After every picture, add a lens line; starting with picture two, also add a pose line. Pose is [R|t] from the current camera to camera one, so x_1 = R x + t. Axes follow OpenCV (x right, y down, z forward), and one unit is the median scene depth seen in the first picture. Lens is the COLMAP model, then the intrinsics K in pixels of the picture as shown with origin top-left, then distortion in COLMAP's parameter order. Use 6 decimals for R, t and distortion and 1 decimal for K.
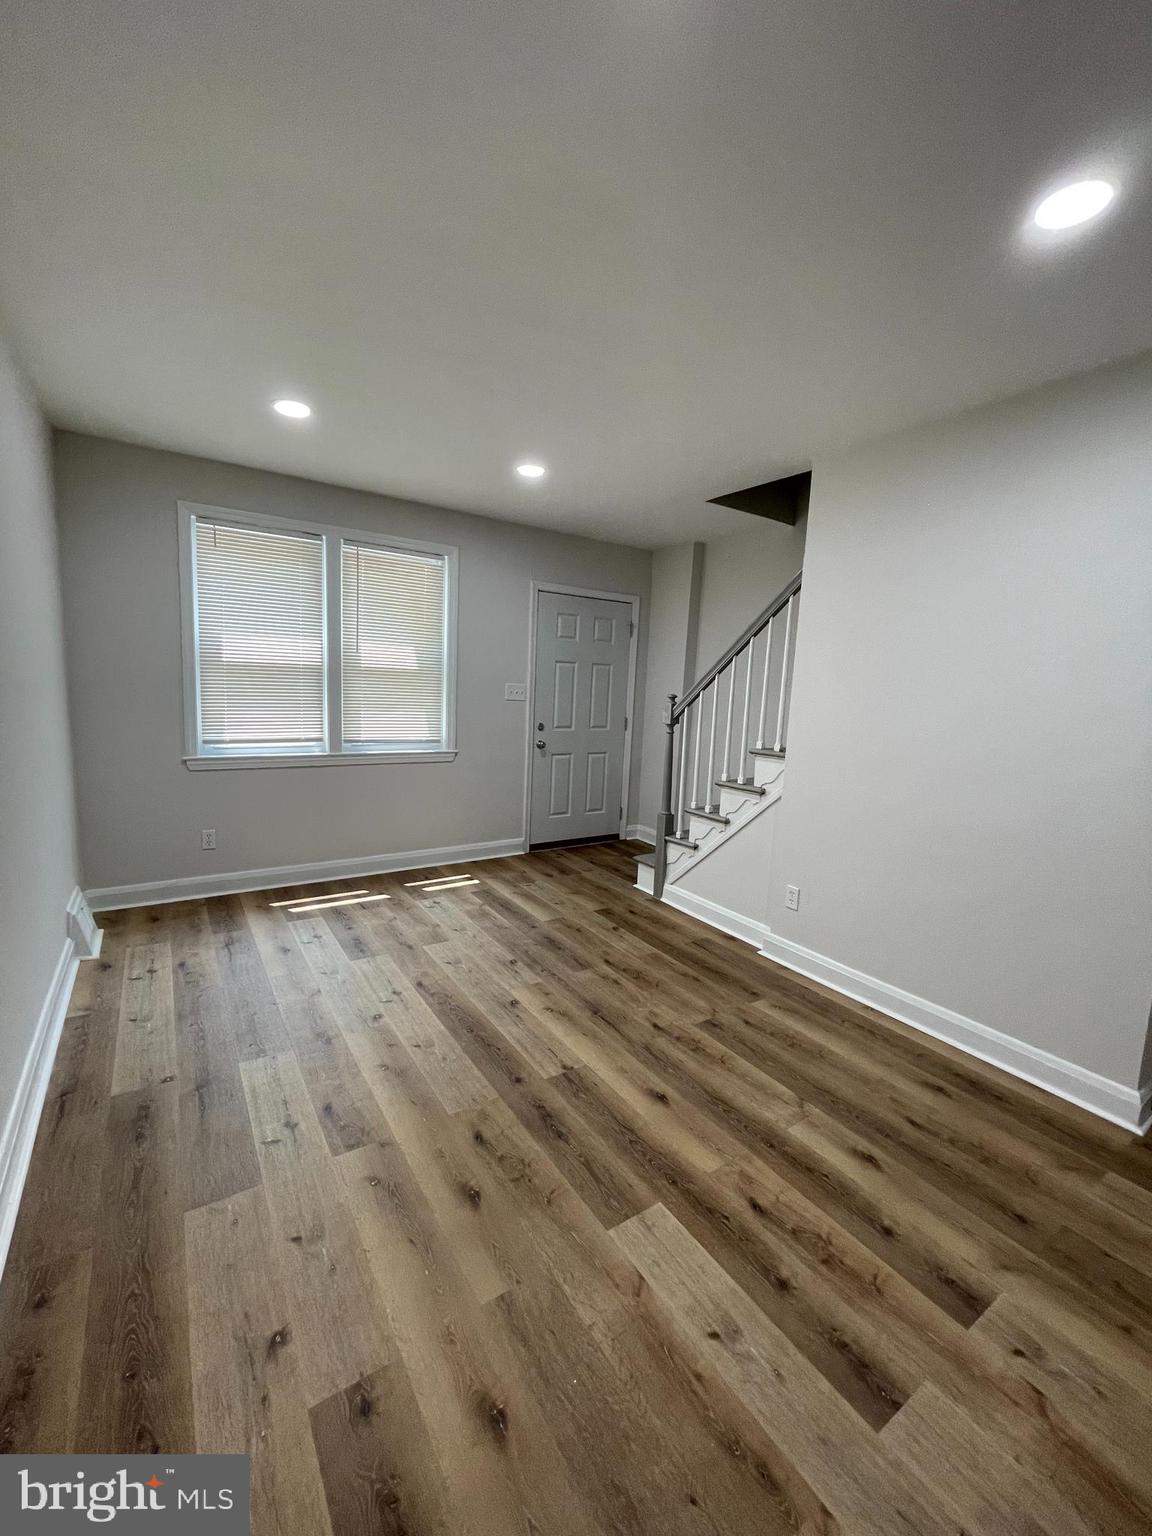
lens RADIAL K [[614.8, 0, 576.0], [0, 614.8, 768.0], [0, 0, 1]] dist [0.000898, 0.000806]
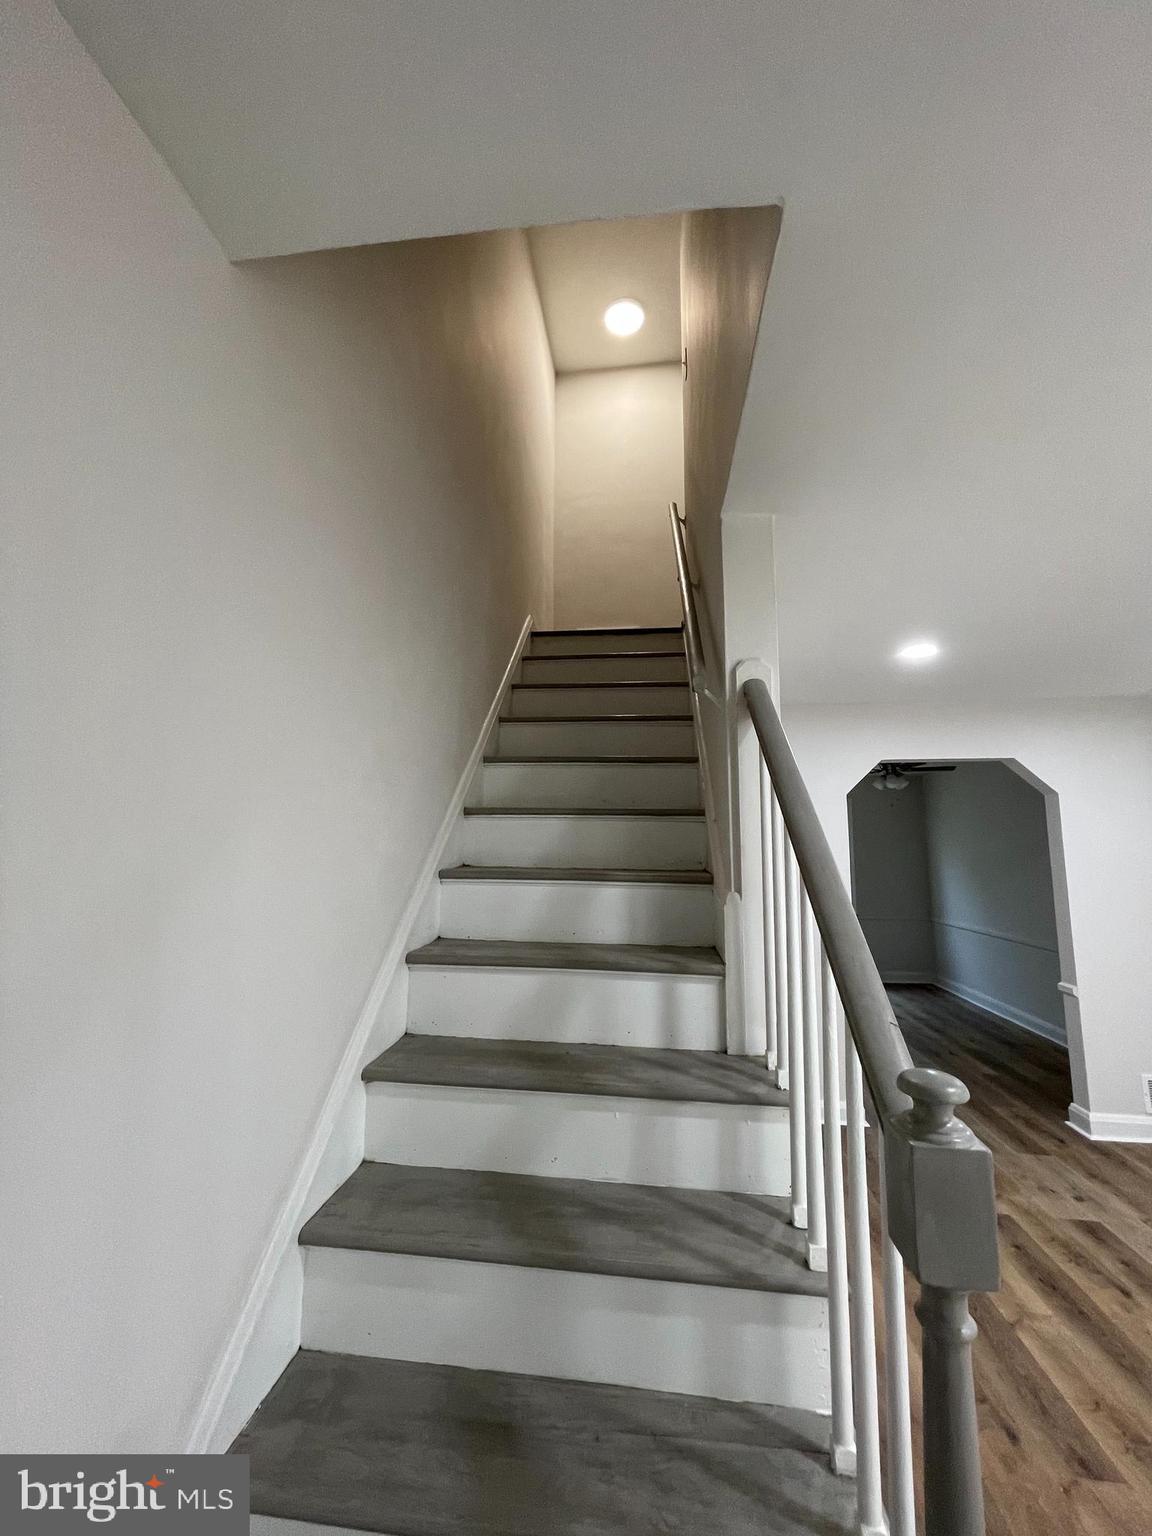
lens RADIAL K [[617.8, 0, 568.9], [0, 617.8, 763.2], [0, 0, 1]] dist [-0.000551, 0.000004]
pose [[-0.748896, 0.035963, 0.661711, 0.141069], [0.045477, 0.998961, -0.002823, -0.247353], [-0.661126, 0.027979, -0.749753, 1.434373]]
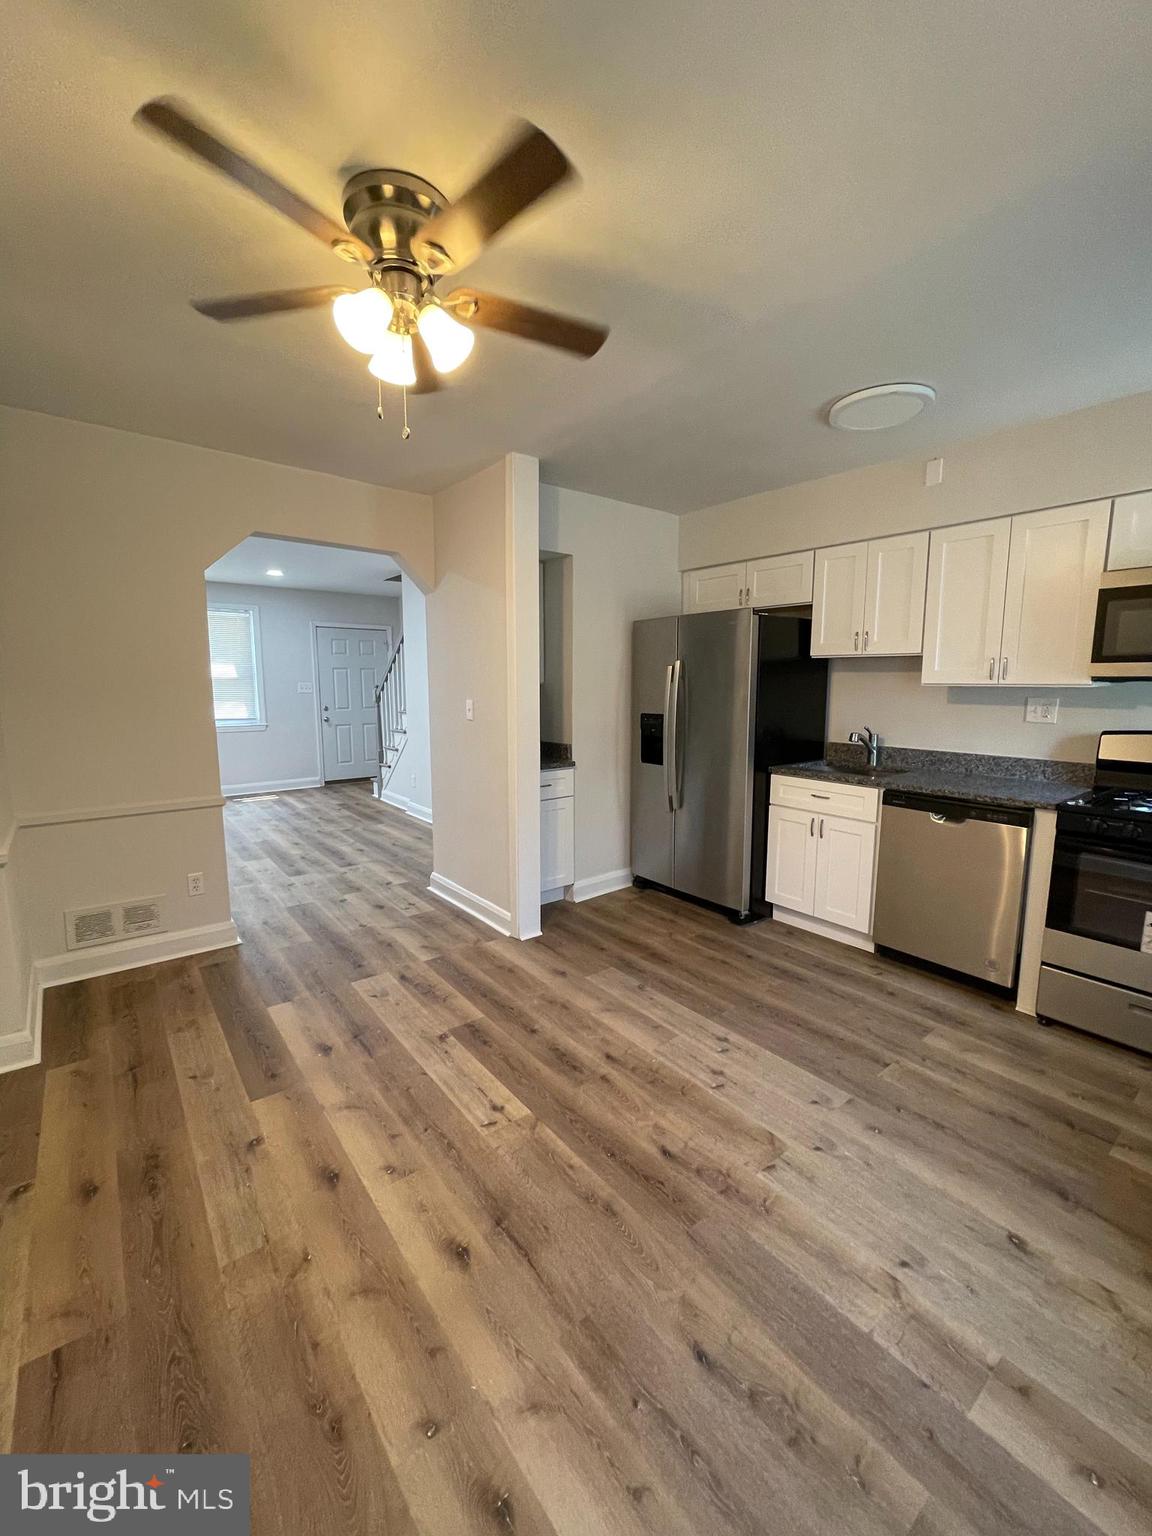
lens RADIAL K [[620.0, 0, 553.8], [0, 620.0, 749.1], [0, 0, 1]] dist [0.017685, 0.000538]
pose [[0.997572, -0.052333, 0.045942, 0.709179], [0.053652, 0.998168, -0.027956, 0.182694], [-0.044395, 0.030353, 0.998553, -1.033222]]
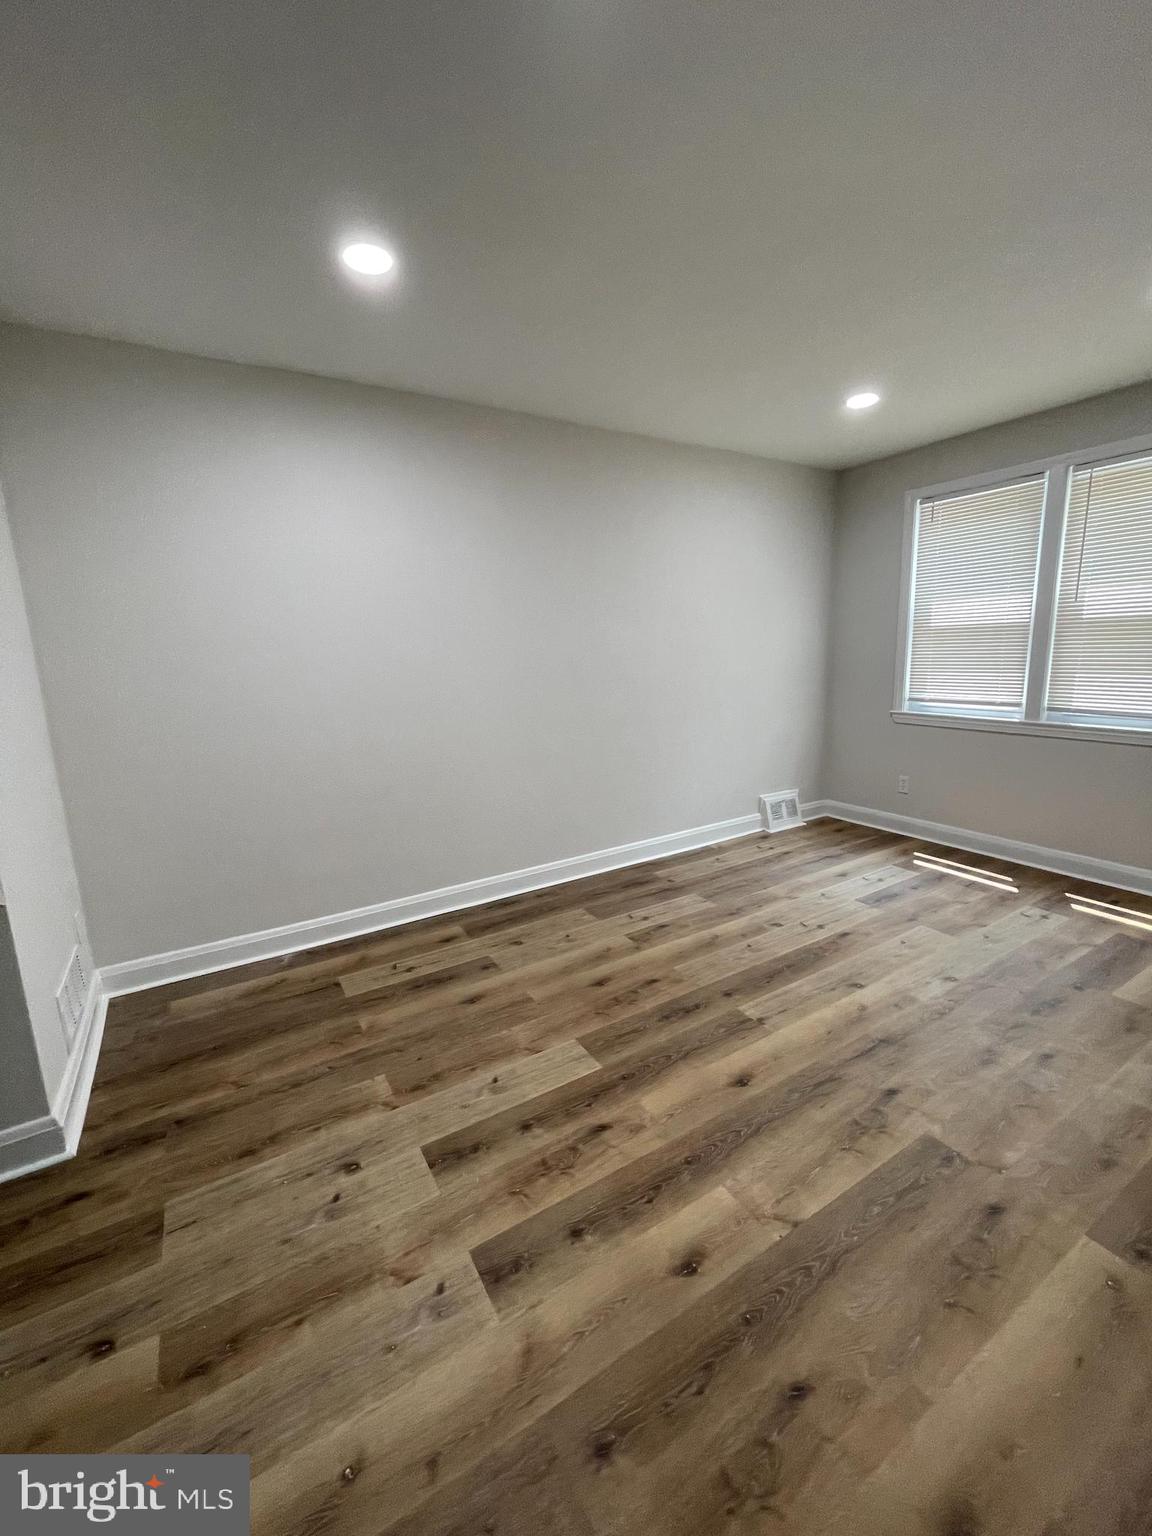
lens RADIAL K [[617.8, 0, 568.9], [0, 617.8, 763.2], [0, 0, 1]] dist [-0.000551, 0.000004]
pose [[-0.051051, 0.141336, -0.988644, 0.654070], [-0.110138, 0.983100, 0.146231, -0.026217], [0.992604, 0.116353, -0.034622, 0.472850]]
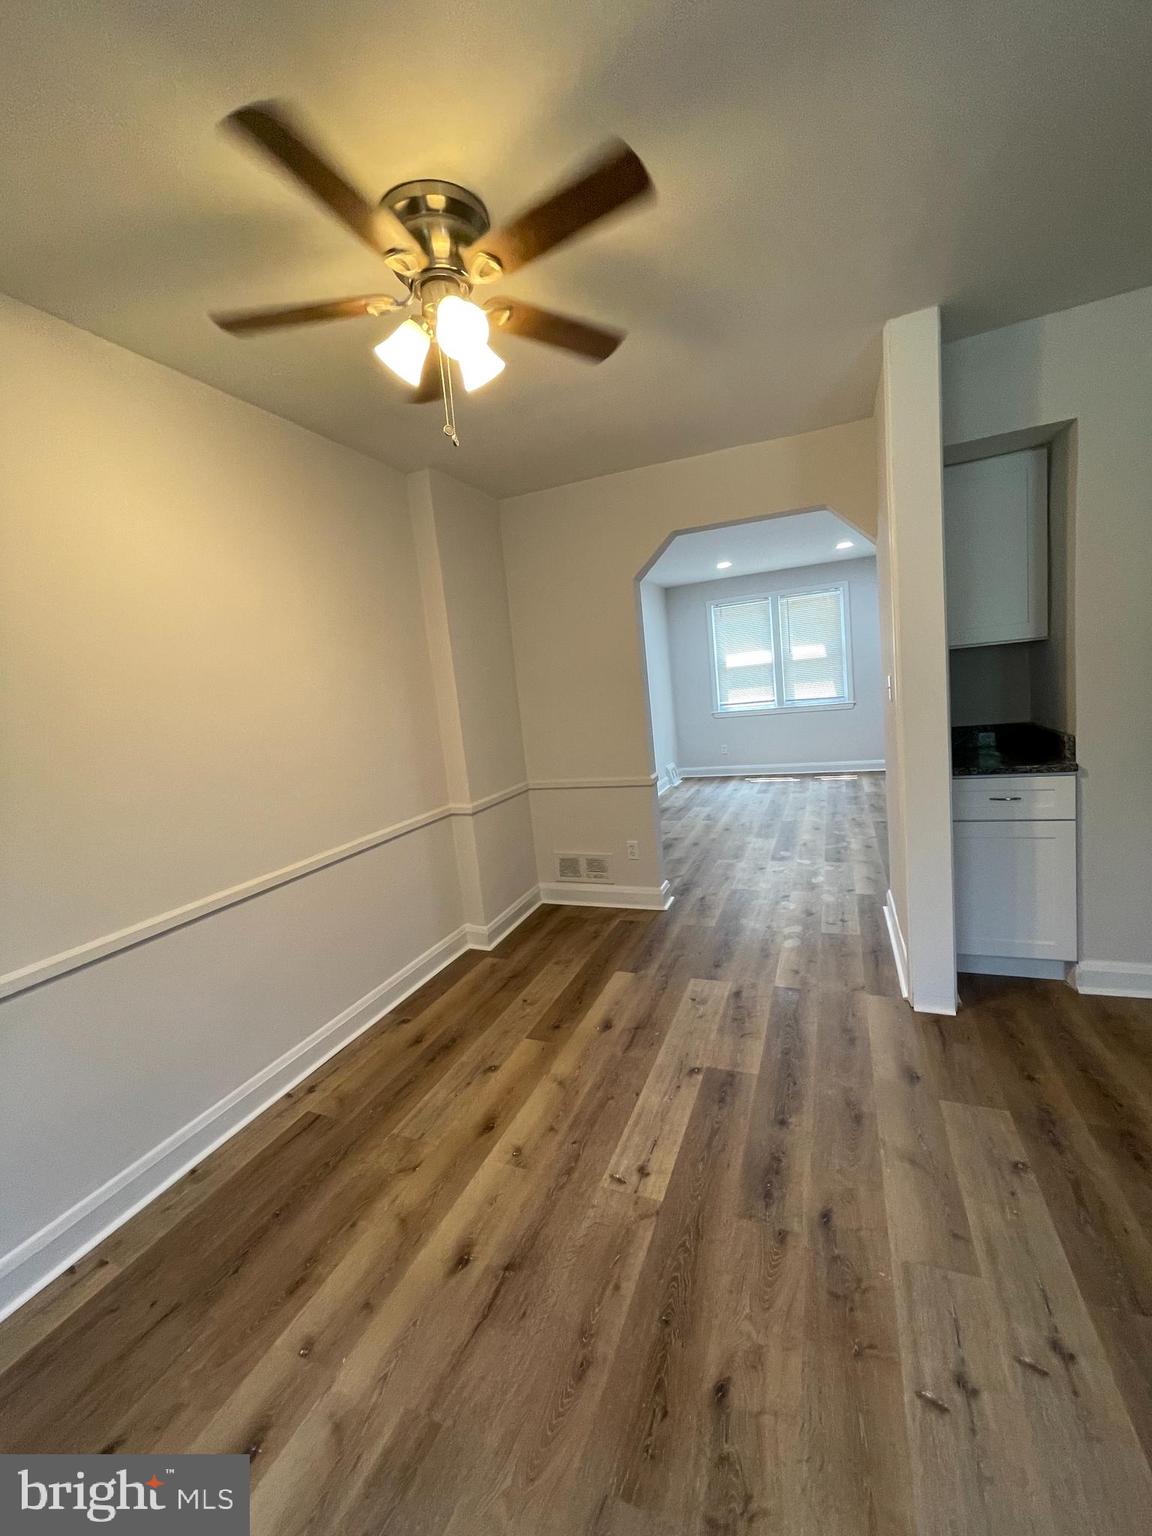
lens RADIAL K [[614.4, 0, 576.6], [0, 614.4, 753.0], [0, 0, 1]] dist [0.001249, 0.004709]
pose [[0.548696, -0.009189, -0.835971, 1.078152], [0.004604, 0.999958, -0.007970, 0.165136], [0.836009, 0.000524, 0.548715, -0.733458]]
